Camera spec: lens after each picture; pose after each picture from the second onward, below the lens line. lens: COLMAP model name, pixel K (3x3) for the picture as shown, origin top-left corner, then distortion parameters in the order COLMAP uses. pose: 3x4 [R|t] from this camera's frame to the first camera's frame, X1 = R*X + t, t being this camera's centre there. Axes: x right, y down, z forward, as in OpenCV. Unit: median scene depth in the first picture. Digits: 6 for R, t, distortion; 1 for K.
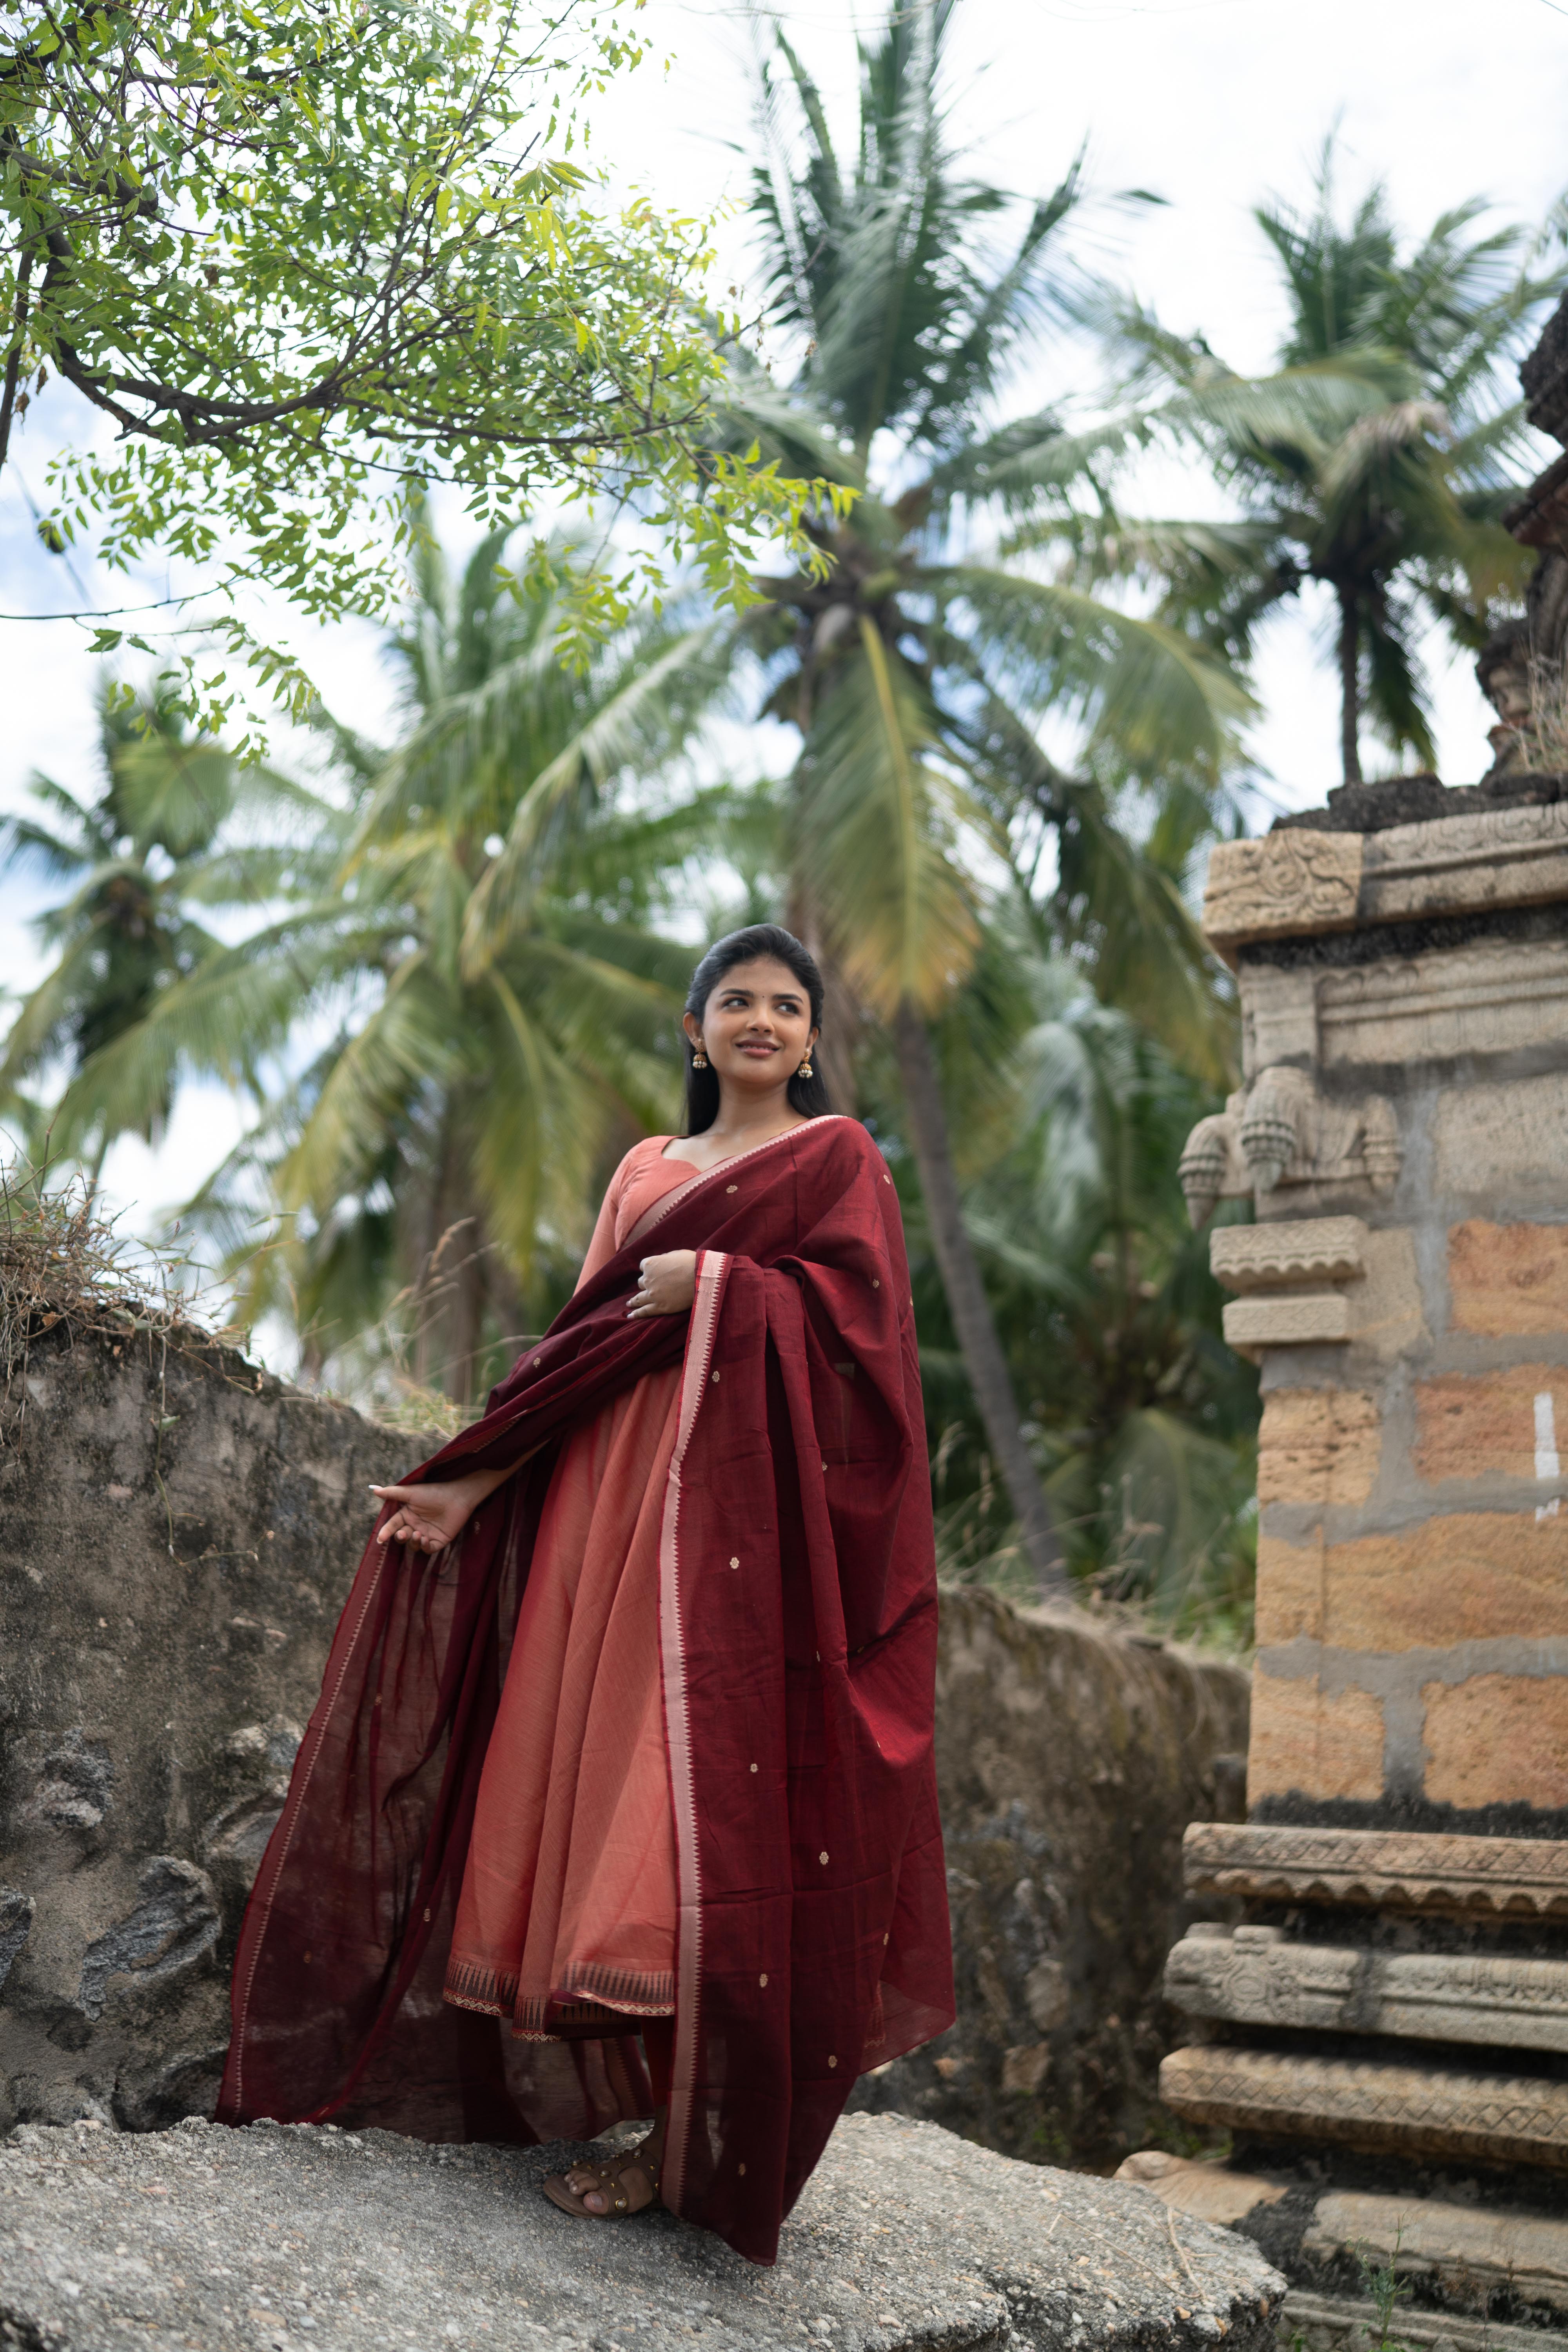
lens RADIAL K [[2302.4, 0, 778.2], [0, 2302.4, 1157.6], [0, 0, 1]] dist [-0.195272, 0.238813]
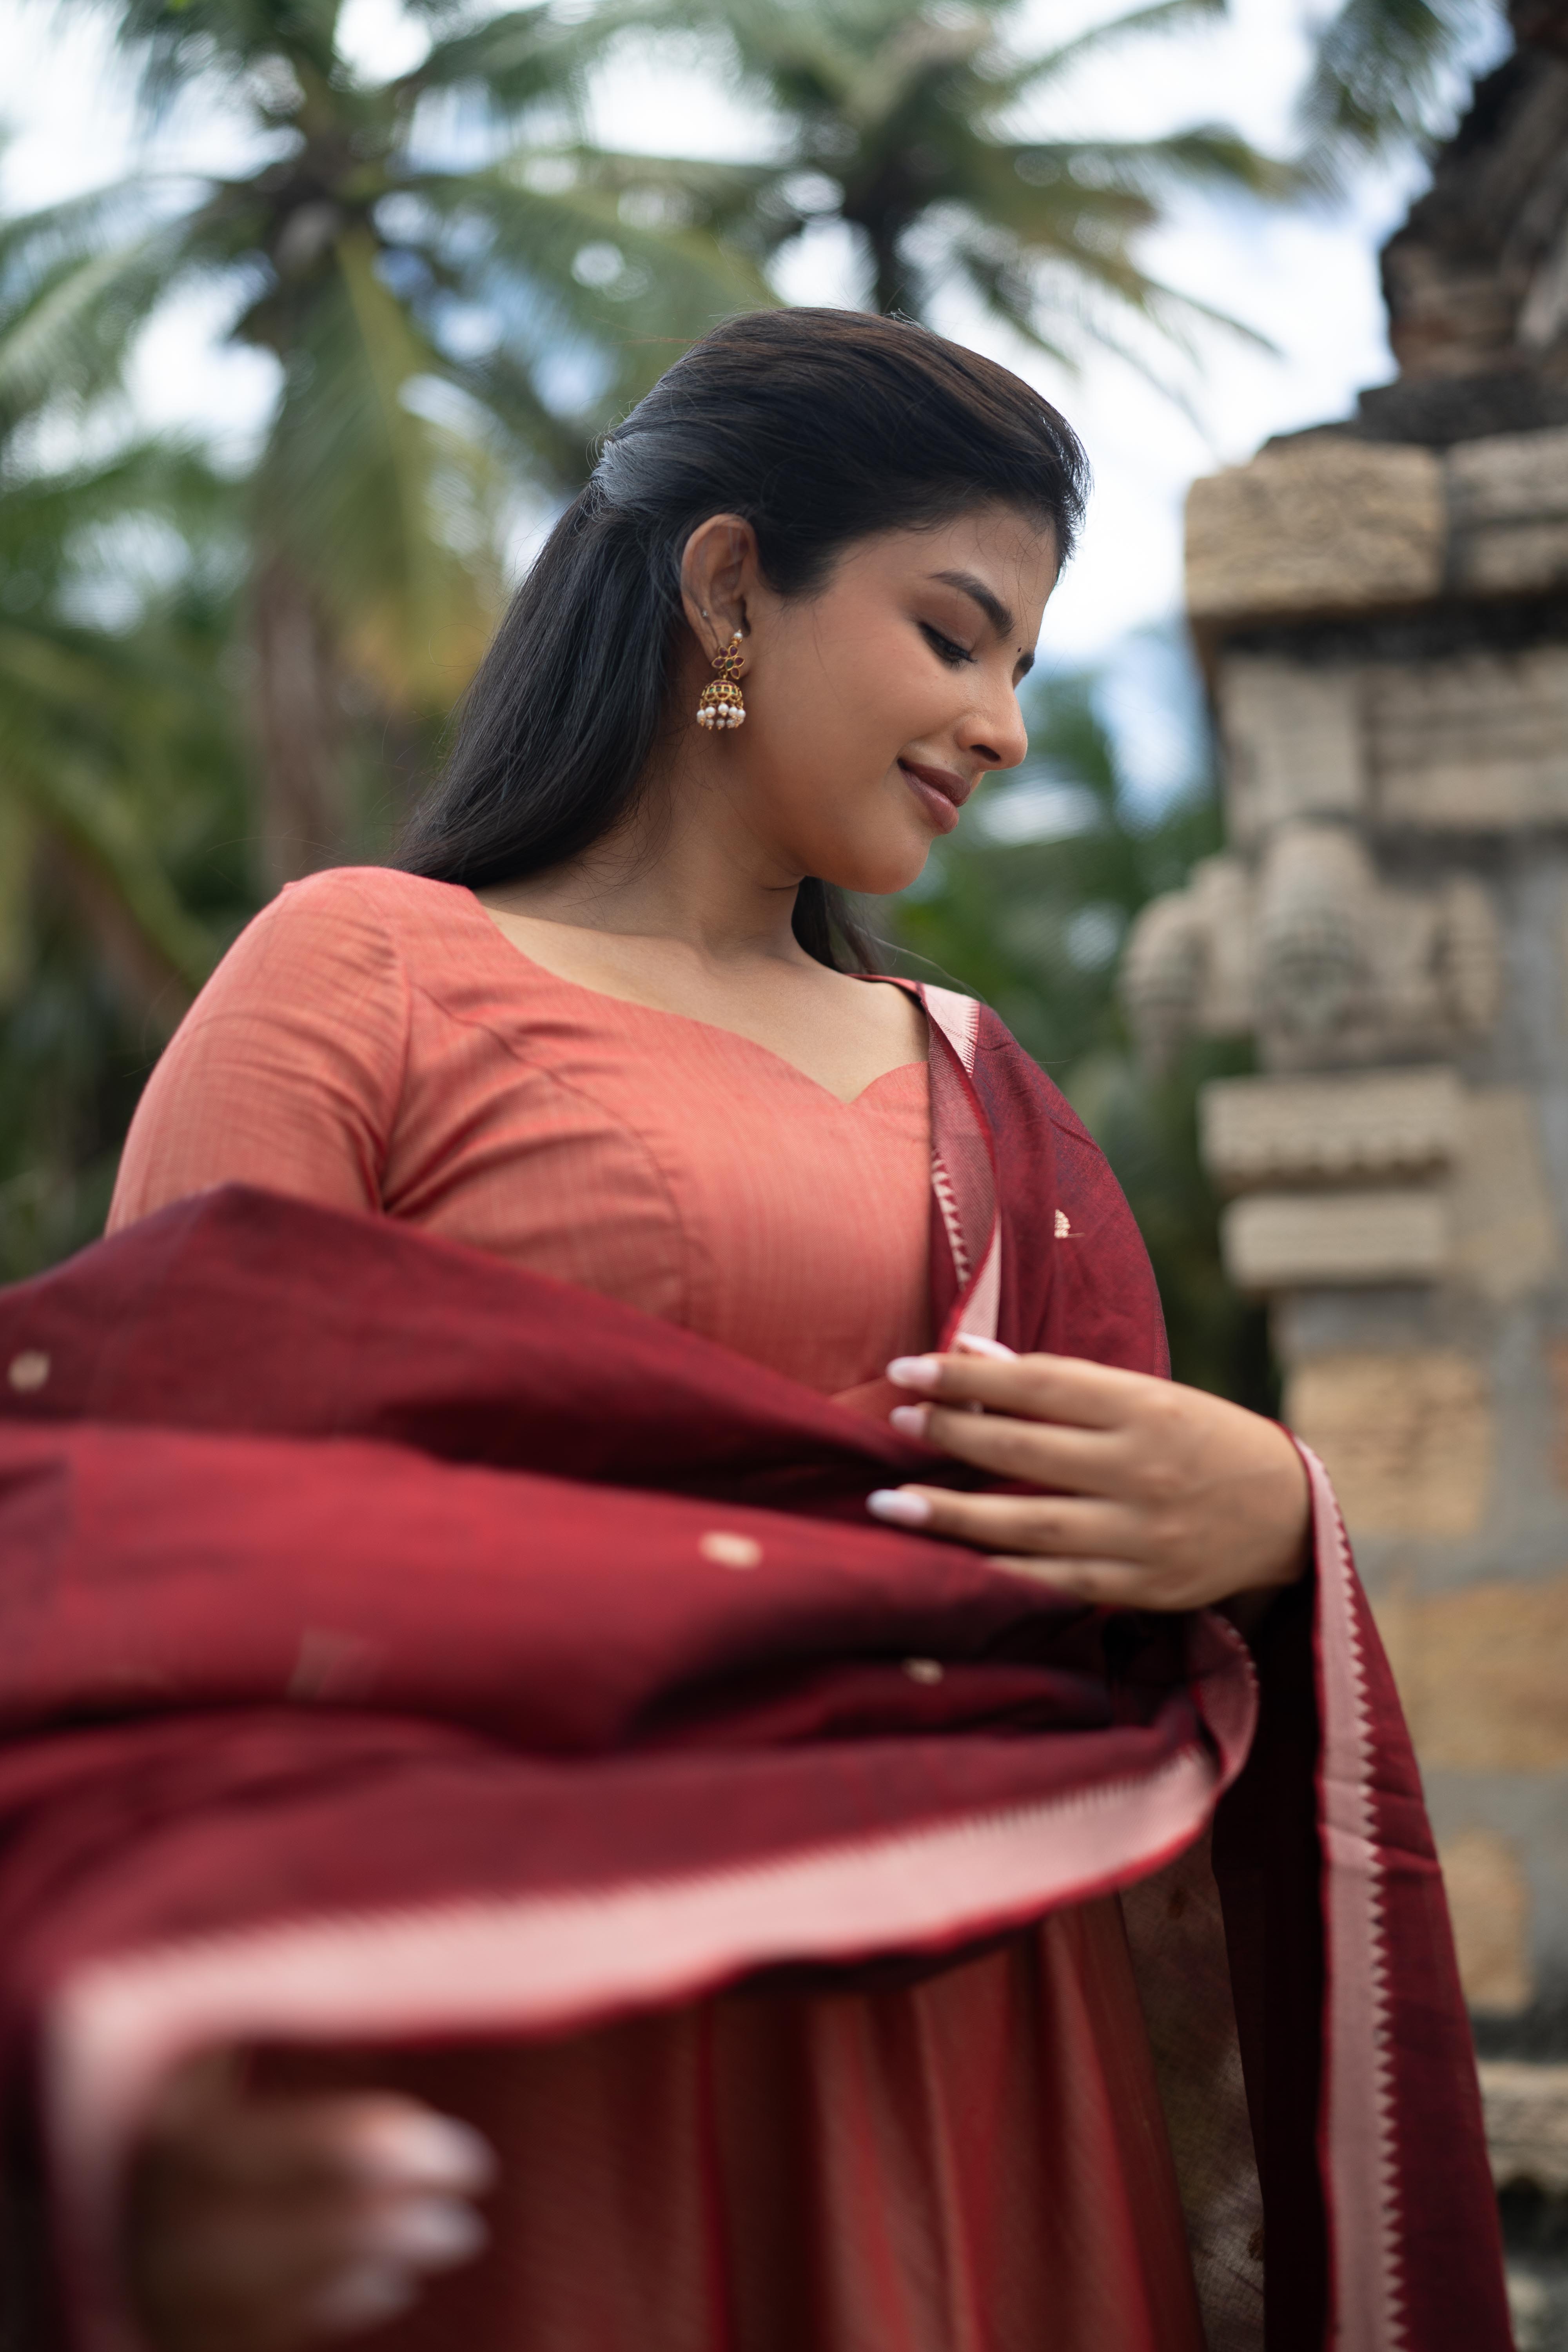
lens RADIAL K [[2291.4, 0, 784.0], [0, 2291.4, 1176.0], [0, 0, 1]] dist [-0.165899, 0.221983]
pose [[0.966699, -0.031849, 0.253928, -0.081888], [-0.004118, 0.990161, 0.139871, -0.032668], [-0.255884, -0.136258, 0.957056, 0.447497]]
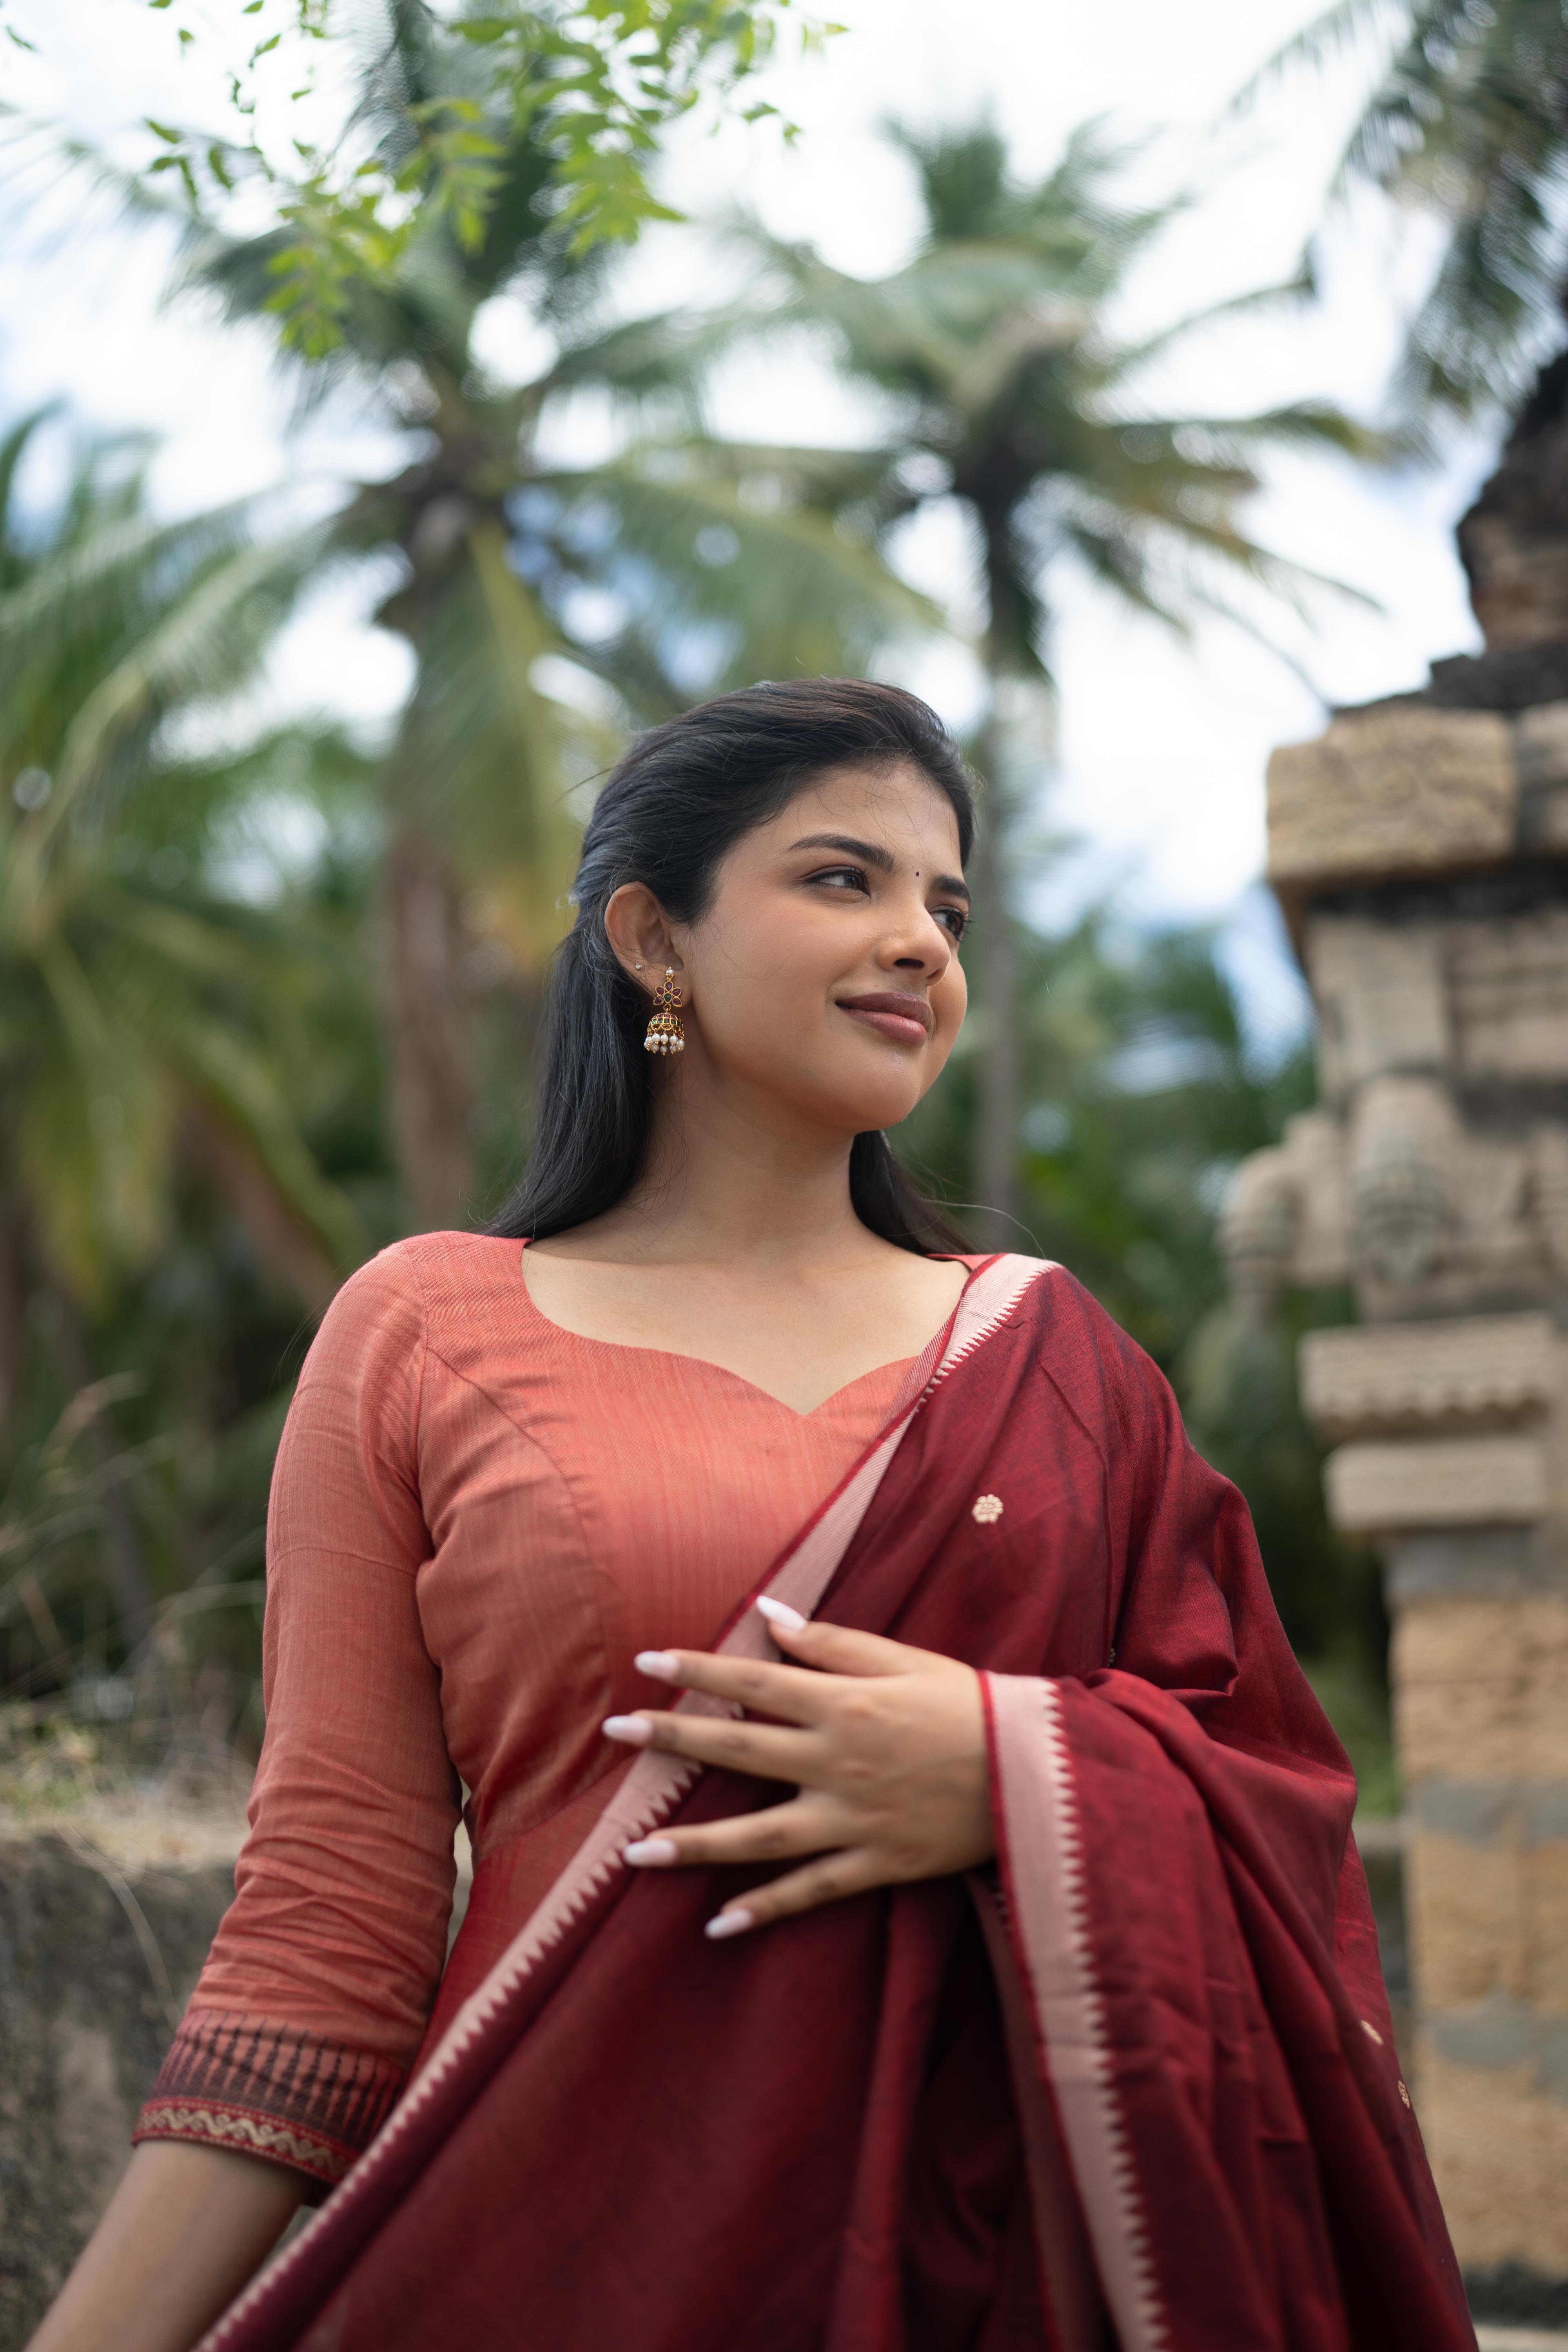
lens RADIAL K [[2291.4, 0, 784.0], [0, 2291.4, 1176.0], [0, 0, 1]] dist [-0.165899, 0.221983]
pose [[0.979727, -0.019614, 0.199373, -0.078291], [0.014207, 0.999492, 0.028517, -0.034921], [-0.199832, -0.025106, 0.979509, 0.426487]]
